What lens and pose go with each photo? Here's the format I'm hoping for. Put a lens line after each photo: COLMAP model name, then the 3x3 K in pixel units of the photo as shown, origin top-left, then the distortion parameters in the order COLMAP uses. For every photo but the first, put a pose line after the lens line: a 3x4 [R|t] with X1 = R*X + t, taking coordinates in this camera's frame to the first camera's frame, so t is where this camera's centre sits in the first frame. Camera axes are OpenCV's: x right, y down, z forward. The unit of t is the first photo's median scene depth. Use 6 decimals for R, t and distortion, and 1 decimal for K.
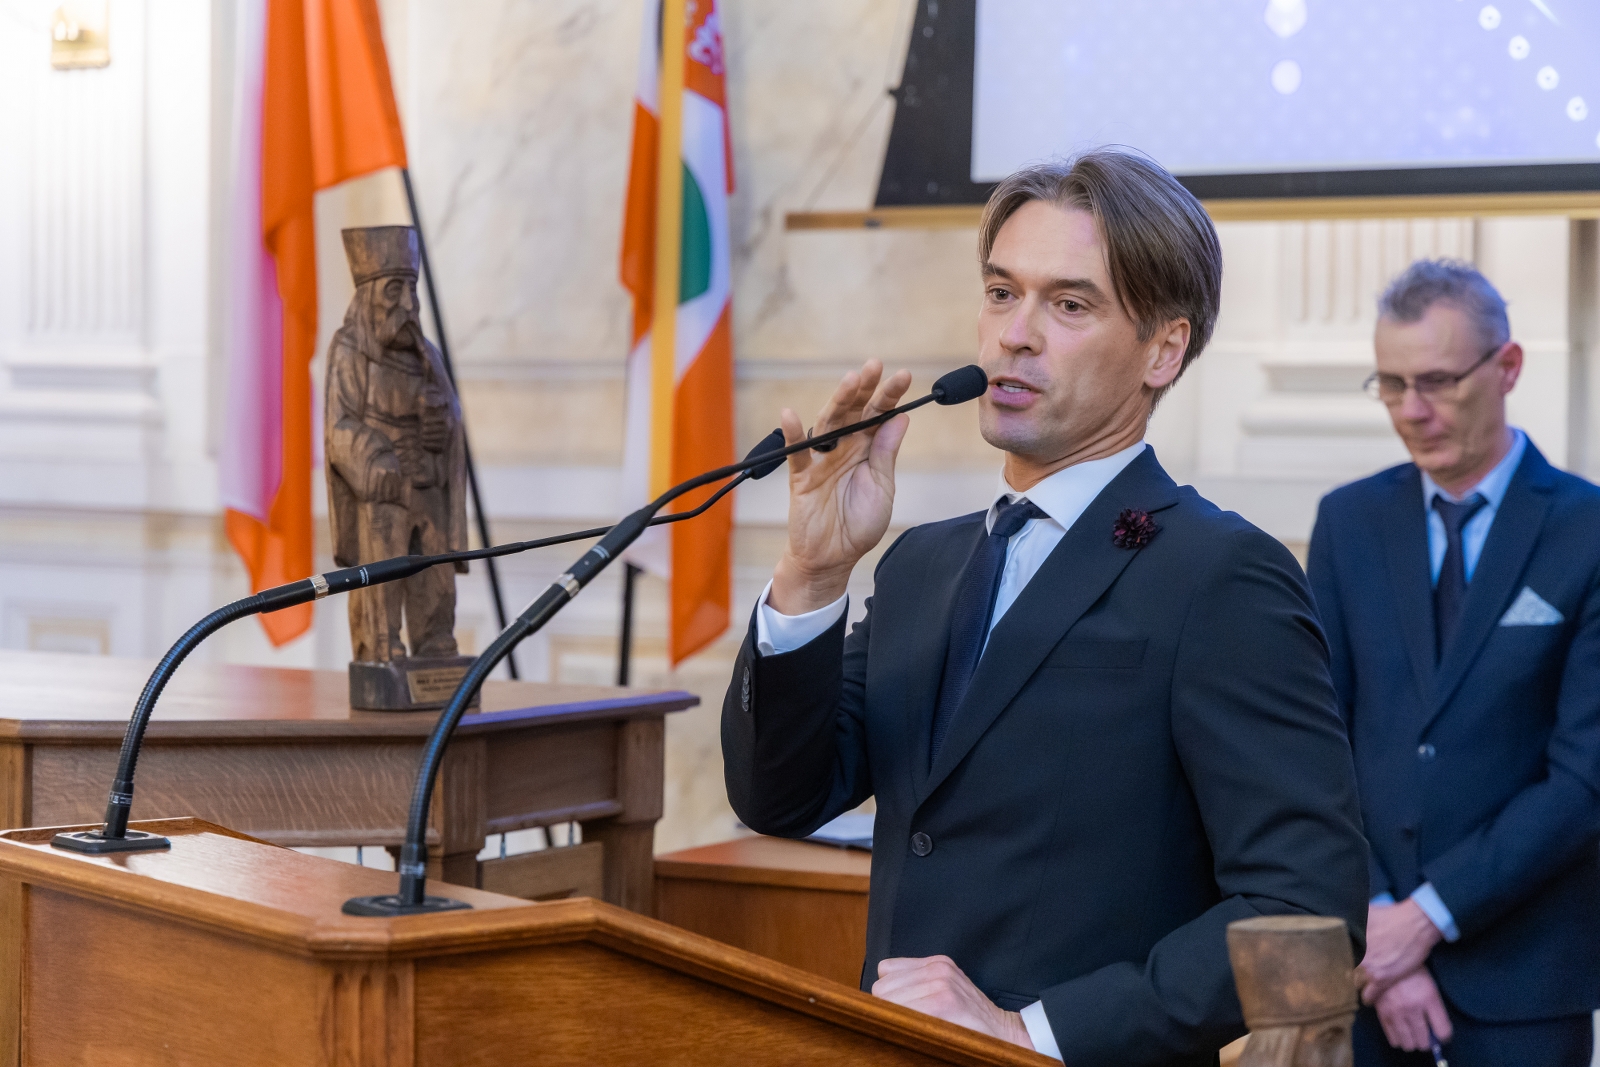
lens RADIAL K [[3727.2, 0, 800.0], [0, 3727.2, 533.5], [0, 0, 1]] dist [0.039331, -0.271568]
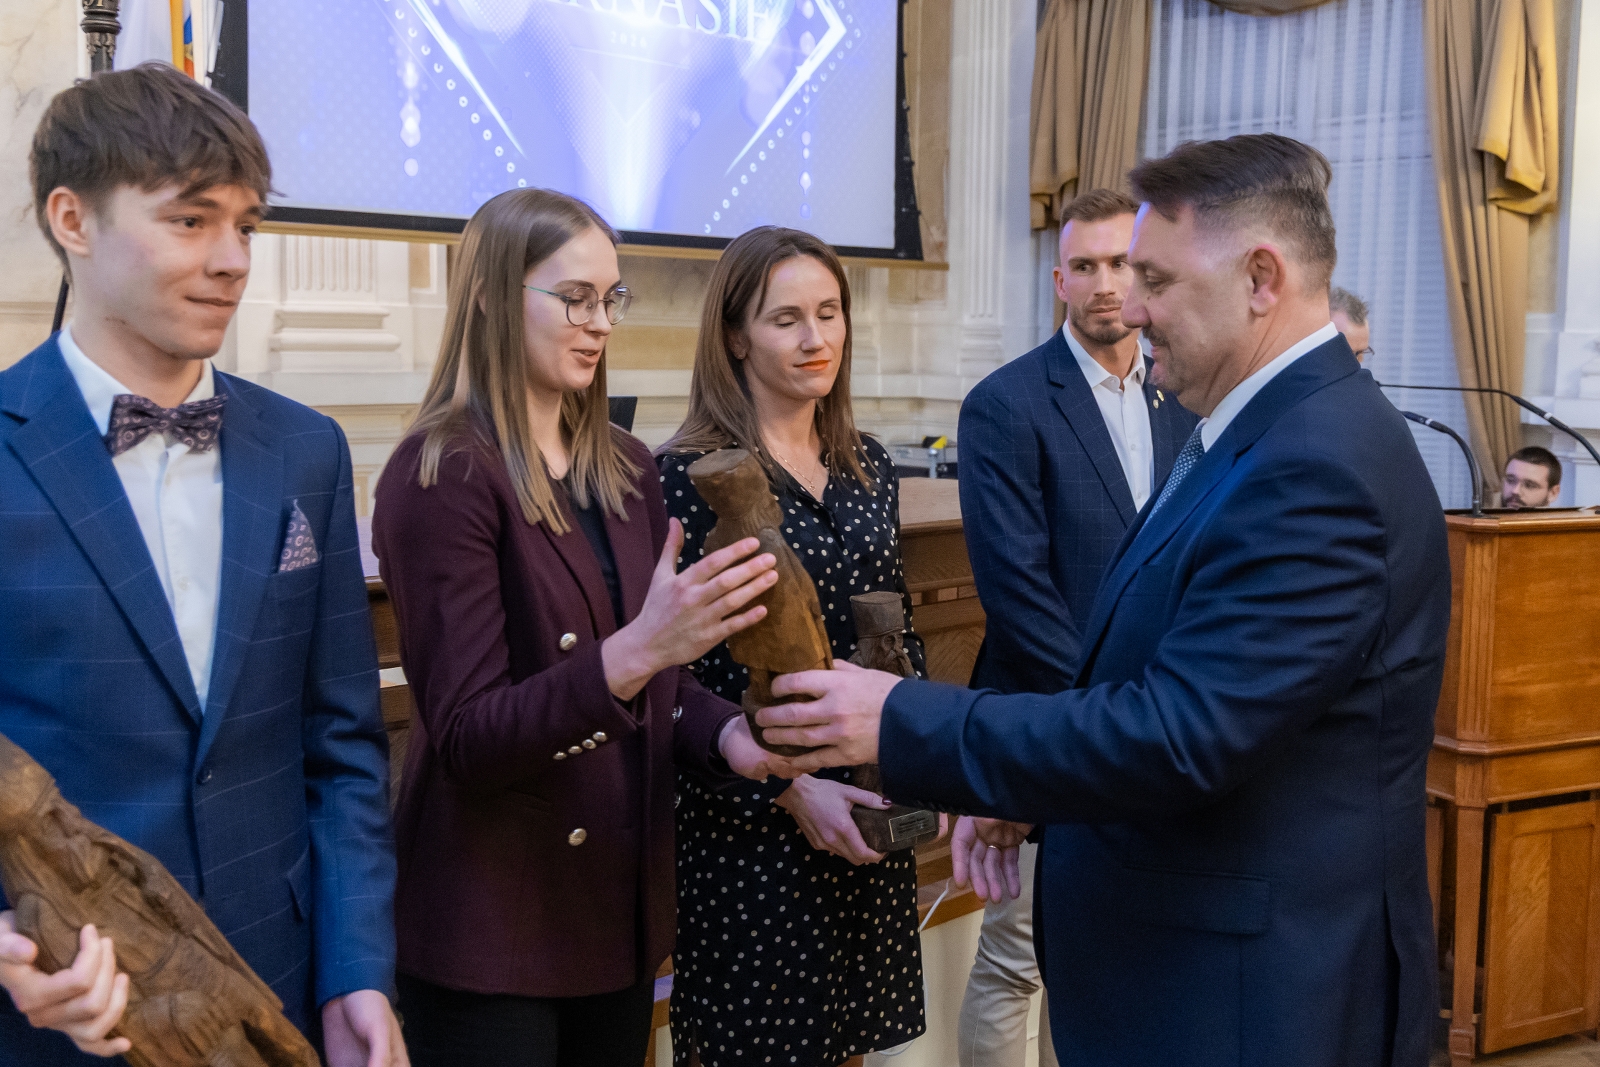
lens RADIAL K [[1793.6, 0, 839.8], [0, 1793.6, 500.6], [0, 0, 1]] dist [0.003191, -0.042408]
pose [[0.152653, -0.096649, 0.983543, -1.200327], [0.022162, 0.995291, 0.094364, -0.049702], [-0.988031, 0.007393, 0.154076, 0.981139]]
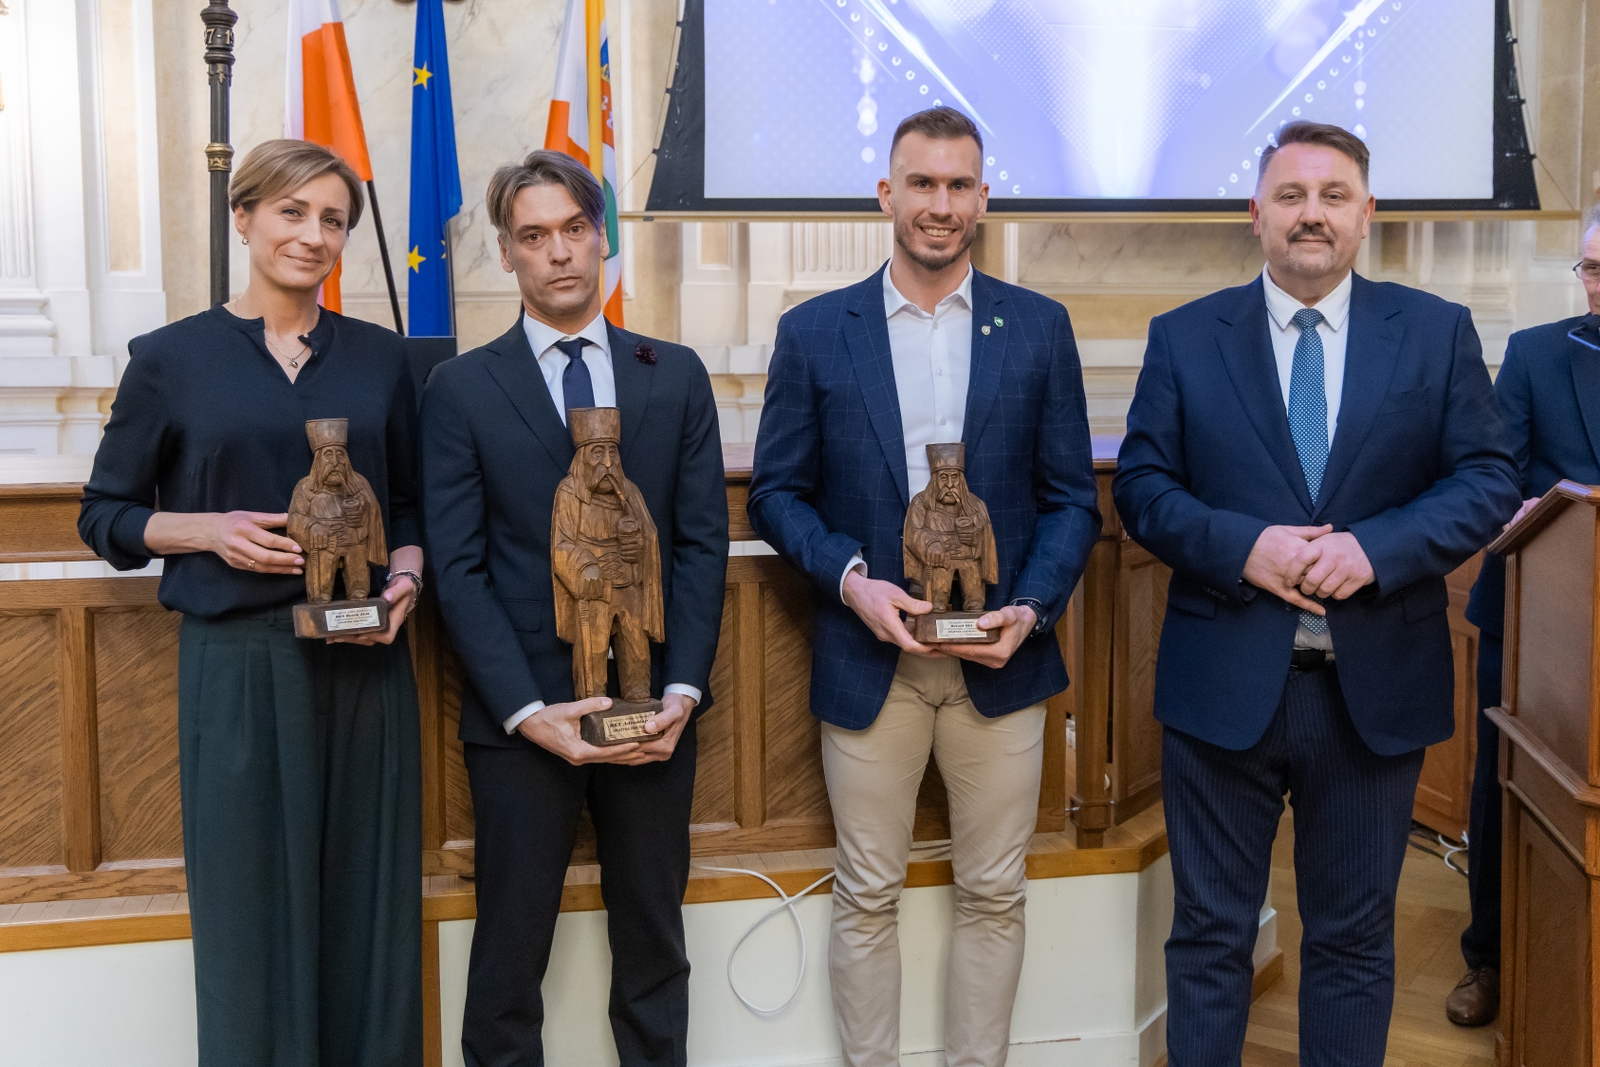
lens RADIAL K [[1637.7, 0, 802.1], [0, 1637.7, 465.8], [0, 0, 1]] dist [0.003966, 0.006746]
pose [[0.726376, -0.072379, 0.683476, -0.859664], [0.043434, 0.997286, 0.059451, -0.001755], [-0.685923, -0.013497, 0.727548, 0.519737]]
